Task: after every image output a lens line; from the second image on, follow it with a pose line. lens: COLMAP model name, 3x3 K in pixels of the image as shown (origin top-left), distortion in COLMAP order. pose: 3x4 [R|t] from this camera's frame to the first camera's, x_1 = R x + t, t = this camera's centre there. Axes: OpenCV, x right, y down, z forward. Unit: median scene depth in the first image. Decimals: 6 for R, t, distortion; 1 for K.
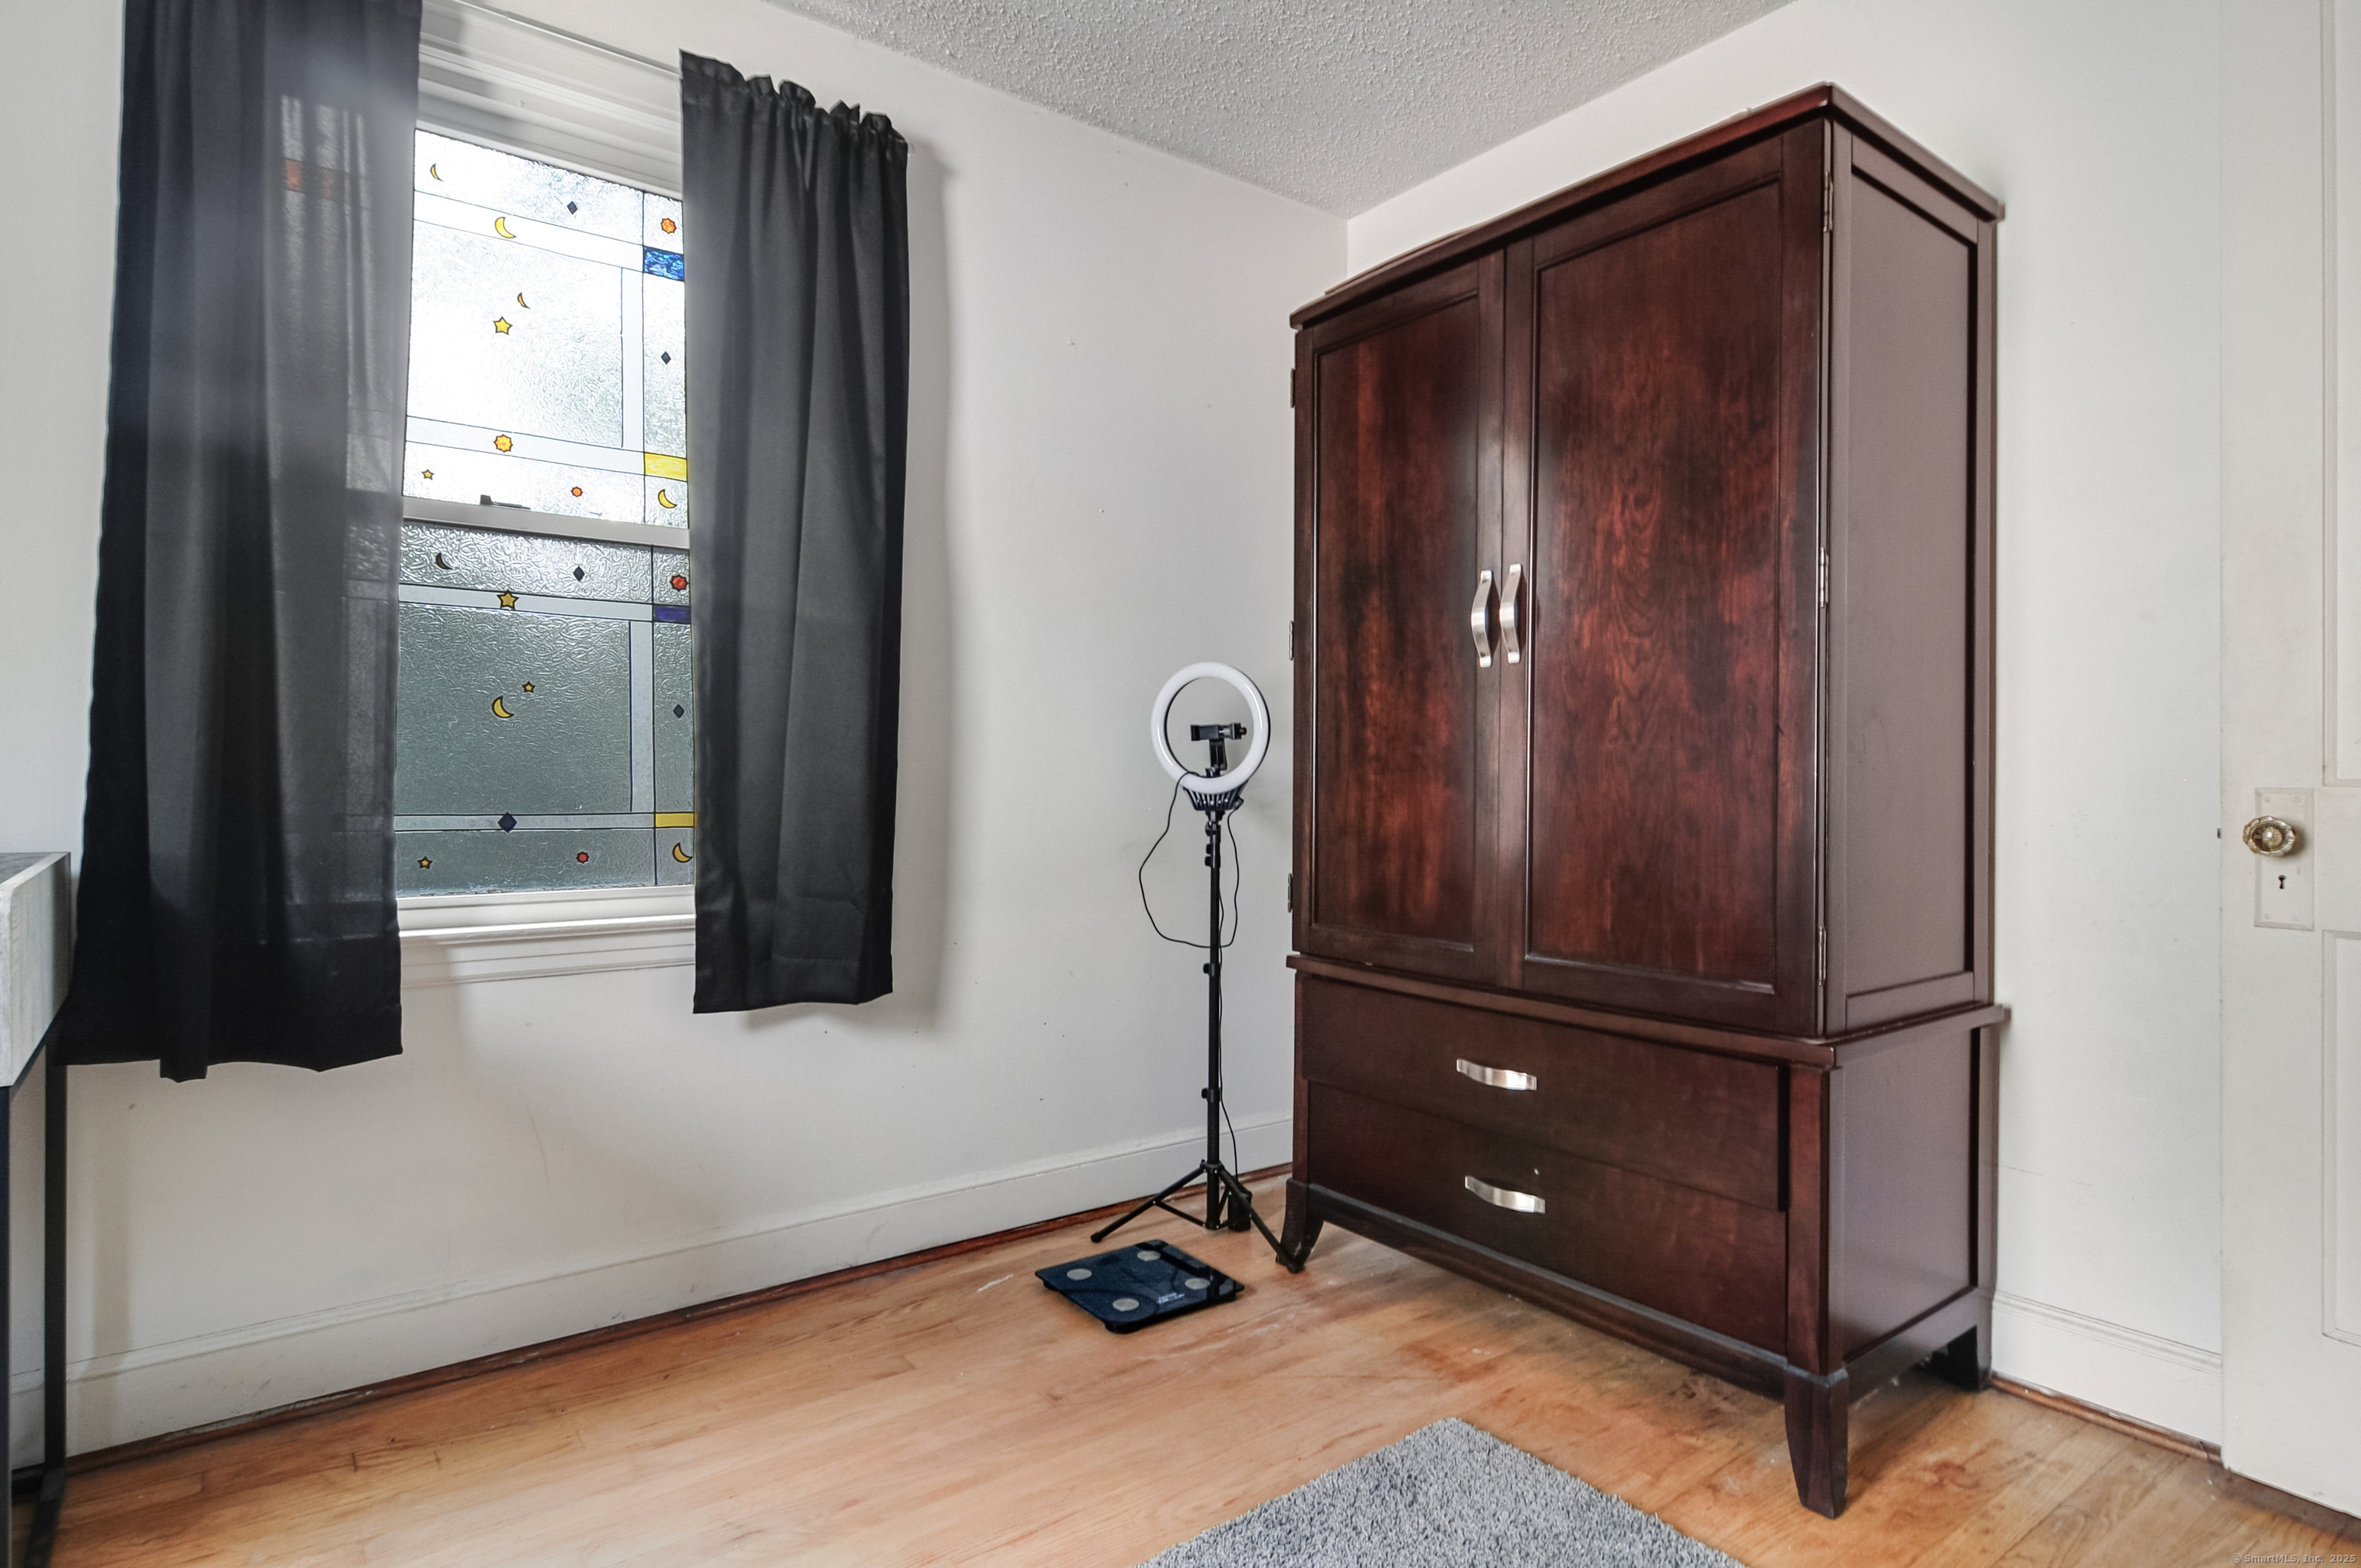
lens RADIAL K [[1272.4, 0, 1167.7], [0, 1272.4, 771.4], [0, 0, 1]] dist [0.005449, 0.000497]
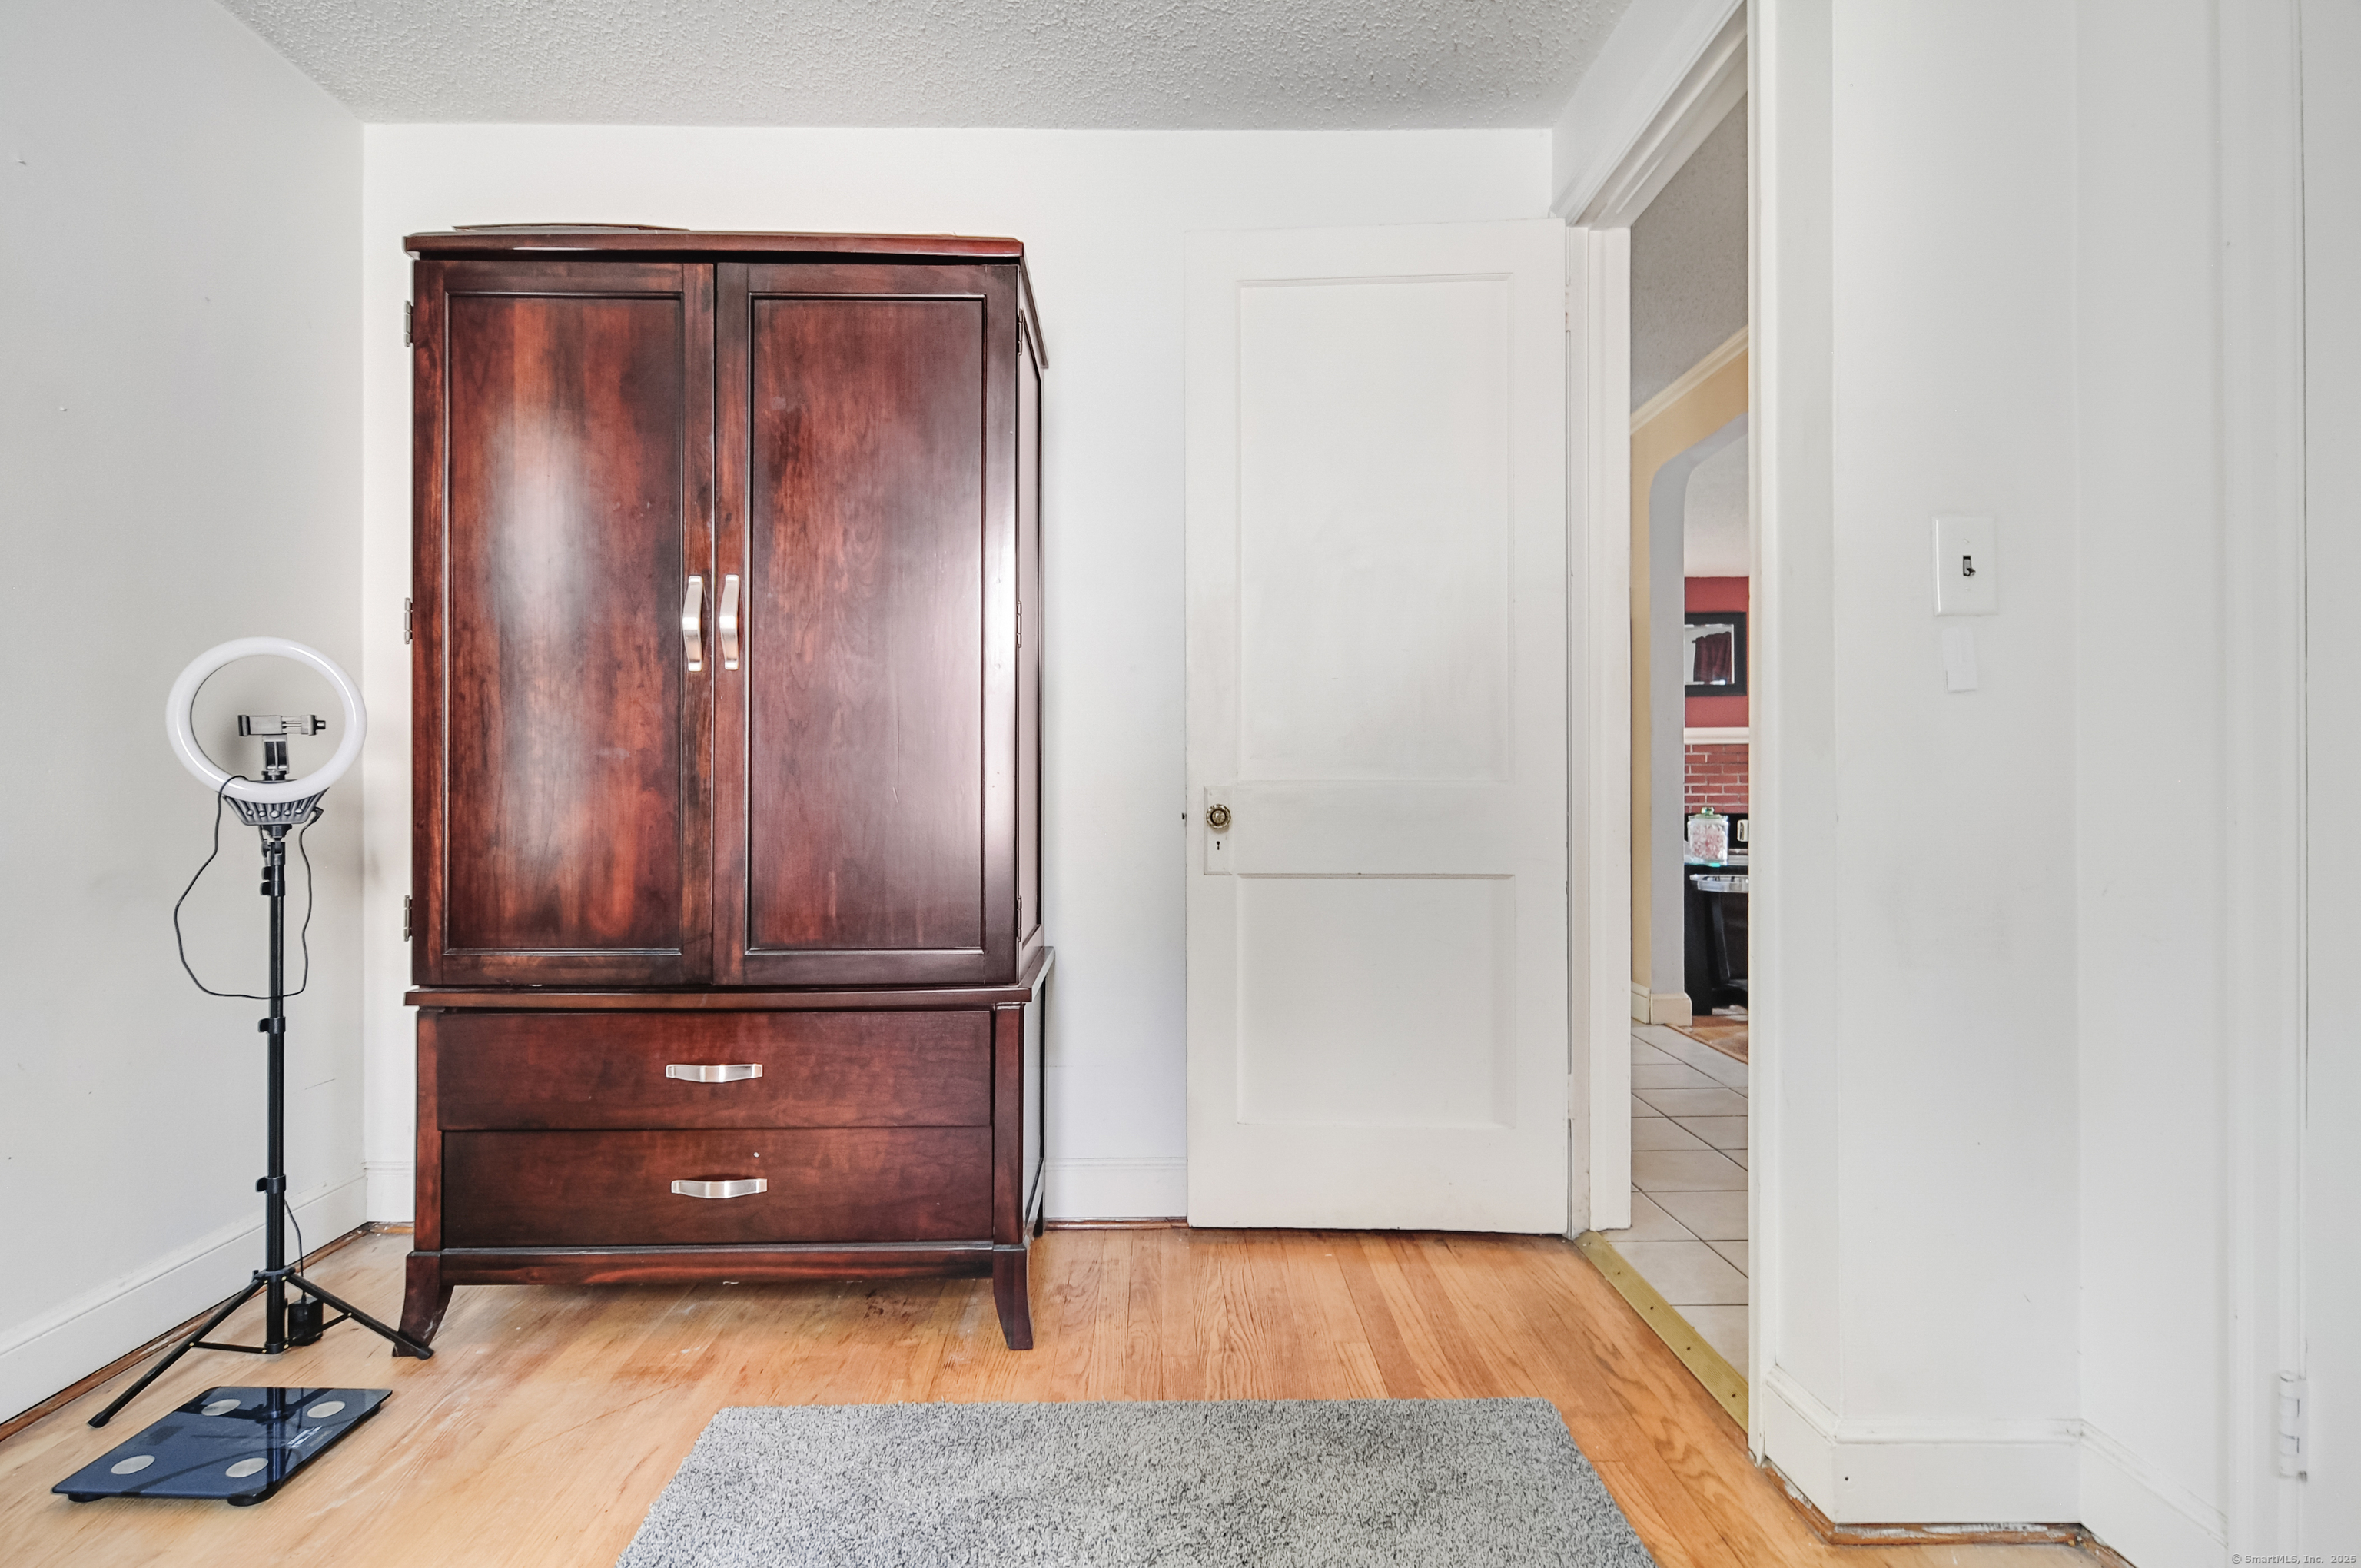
lens RADIAL K [[1272.3, 0, 1180.5], [0, 1272.3, 784.0], [0, 0, 1]] dist [-0.000957, -0.002512]
pose [[0.571751, -0.003822, 0.820419, -0.362717], [-0.000121, 0.999989, 0.004743, 0.002320], [-0.820428, -0.002811, 0.571744, 0.108721]]
